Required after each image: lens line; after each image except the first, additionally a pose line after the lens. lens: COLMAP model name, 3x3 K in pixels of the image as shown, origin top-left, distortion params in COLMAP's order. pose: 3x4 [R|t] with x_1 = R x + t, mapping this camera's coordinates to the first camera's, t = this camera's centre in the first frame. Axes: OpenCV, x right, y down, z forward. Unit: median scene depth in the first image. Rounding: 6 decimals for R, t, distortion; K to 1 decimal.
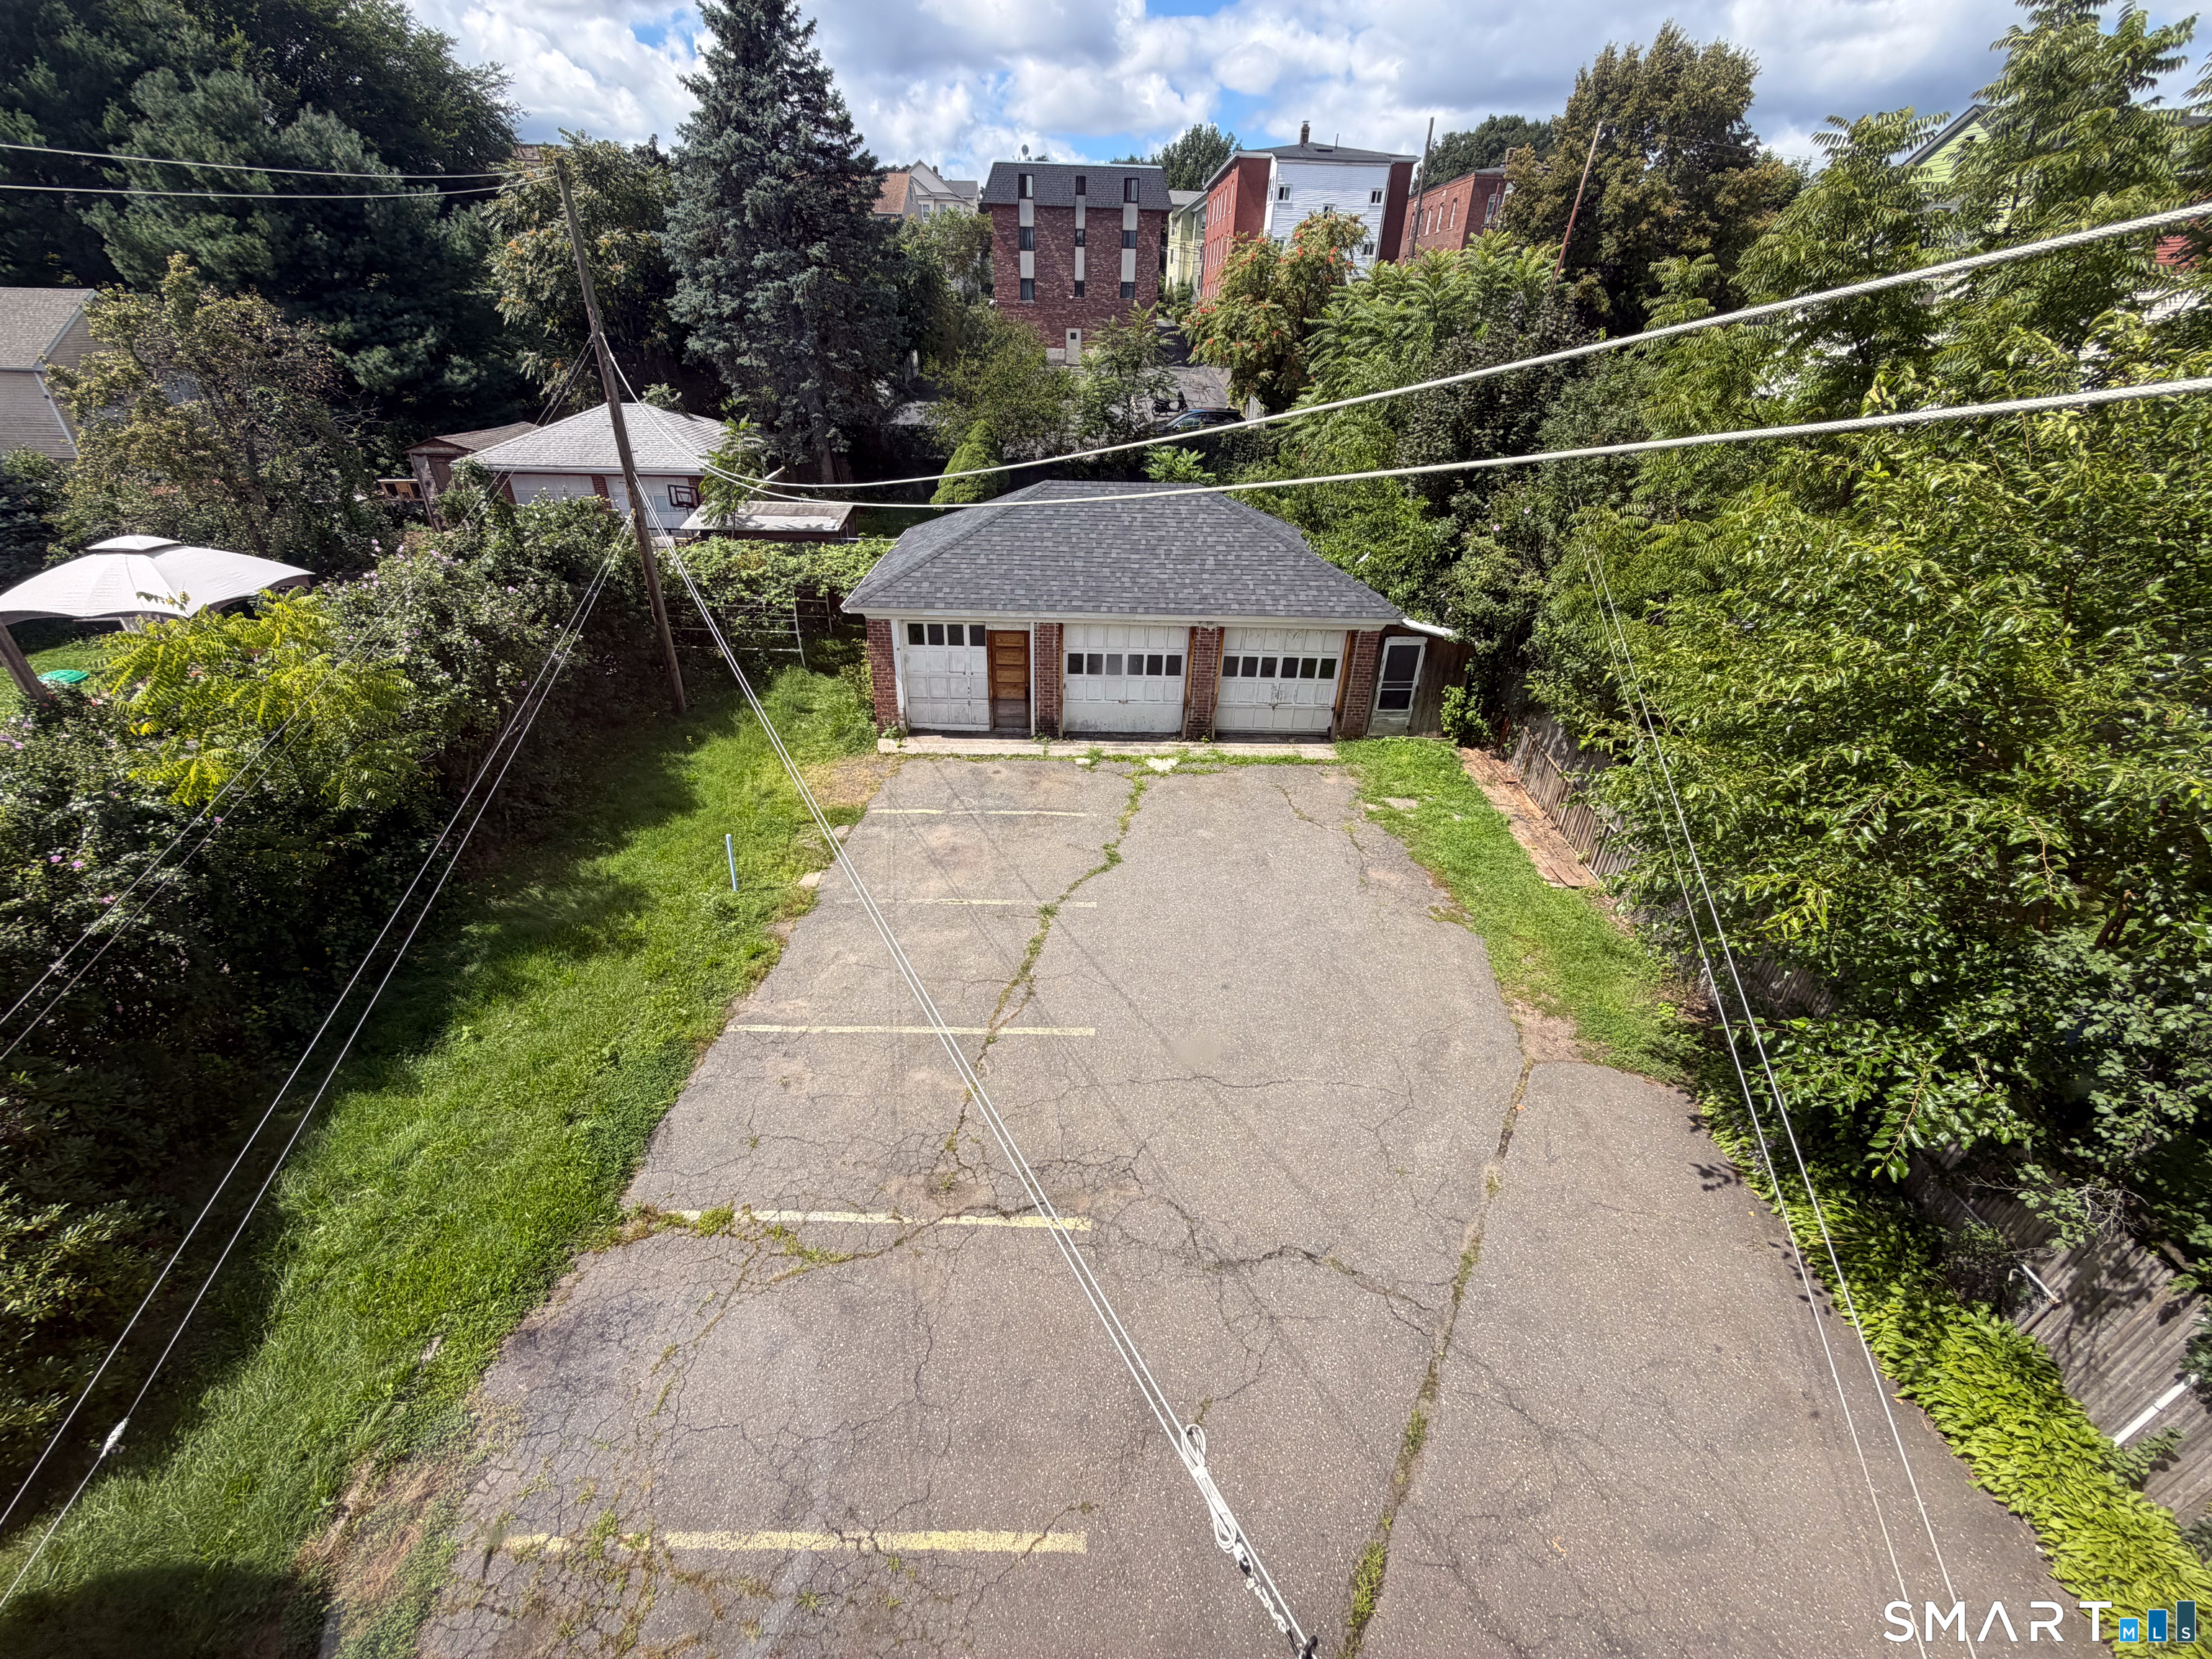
lens RADIAL K [[882.2, 0, 1098.0], [0, 882.2, 832.6], [0, 0, 1]] dist [-0.001251, 0.000988]
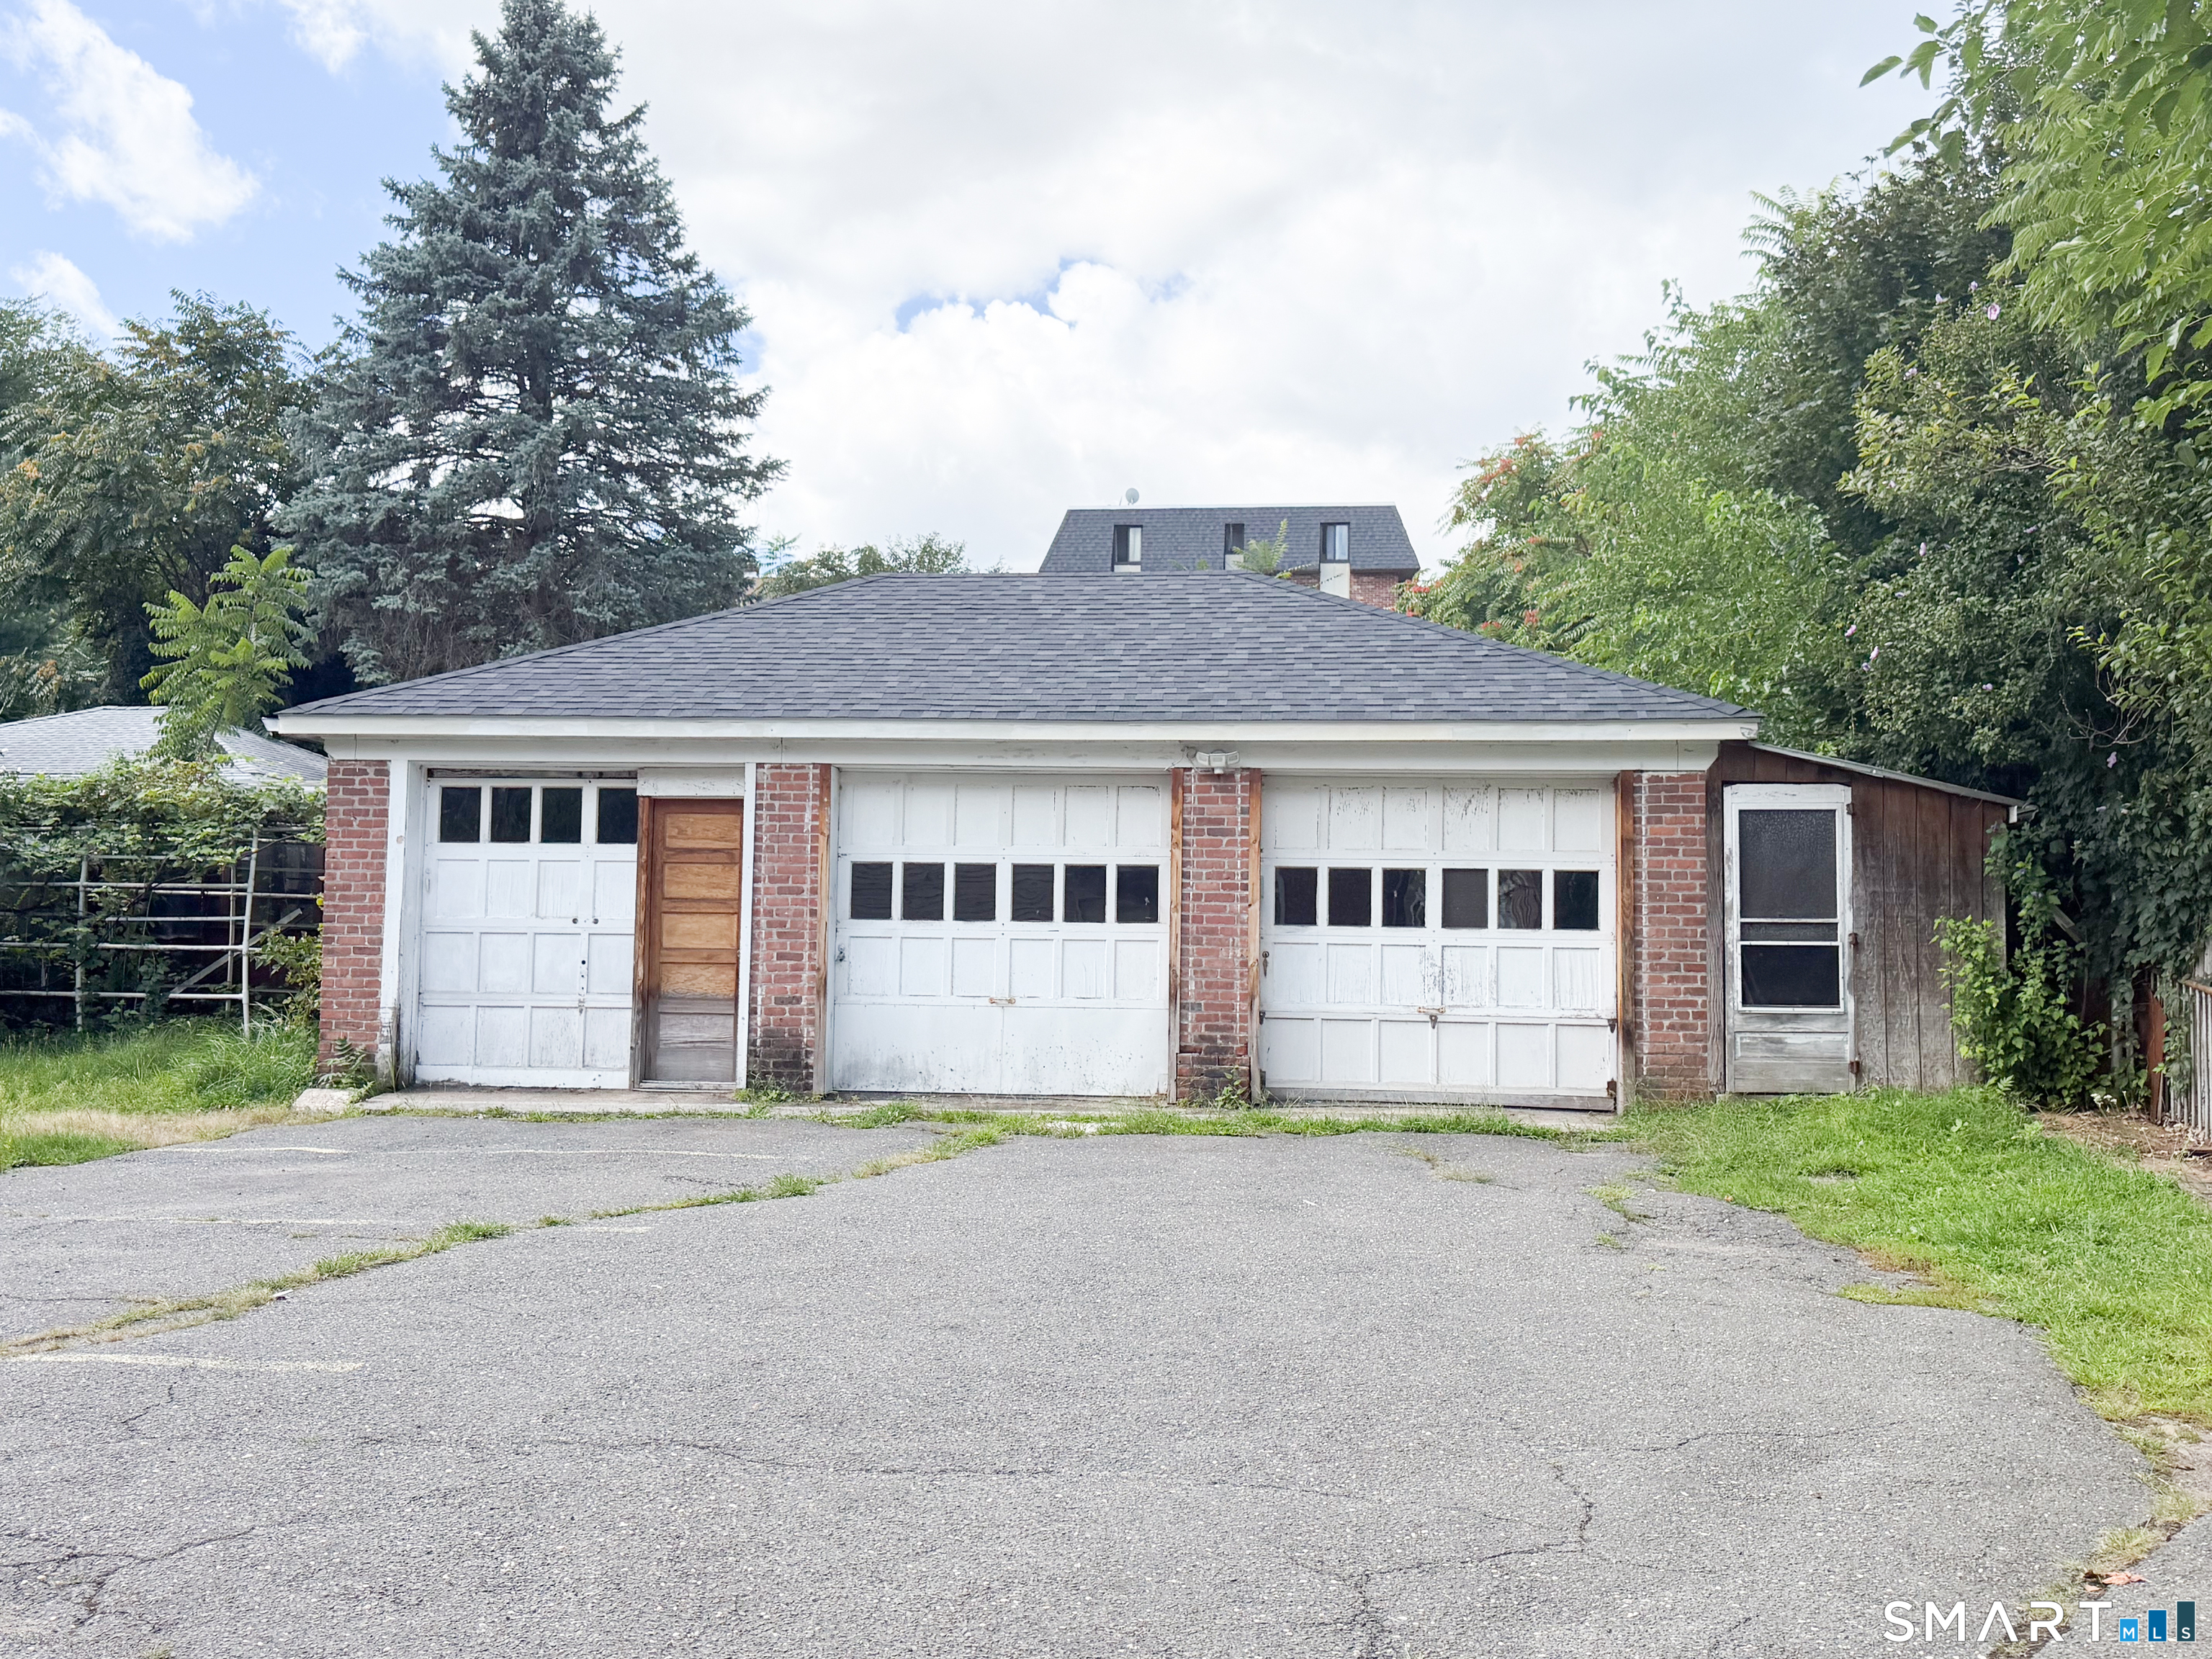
lens RADIAL K [[2112.7, 0, 1110.3], [0, 2112.7, 827.3], [0, 0, 1]] dist [0.084699, 0.000000]
pose [[0.990219, -0.024969, -0.137269, 0.194148], [-0.059394, 0.814818, -0.576666, 0.287983], [0.126249, 0.579178, 0.805366, 0.284020]]
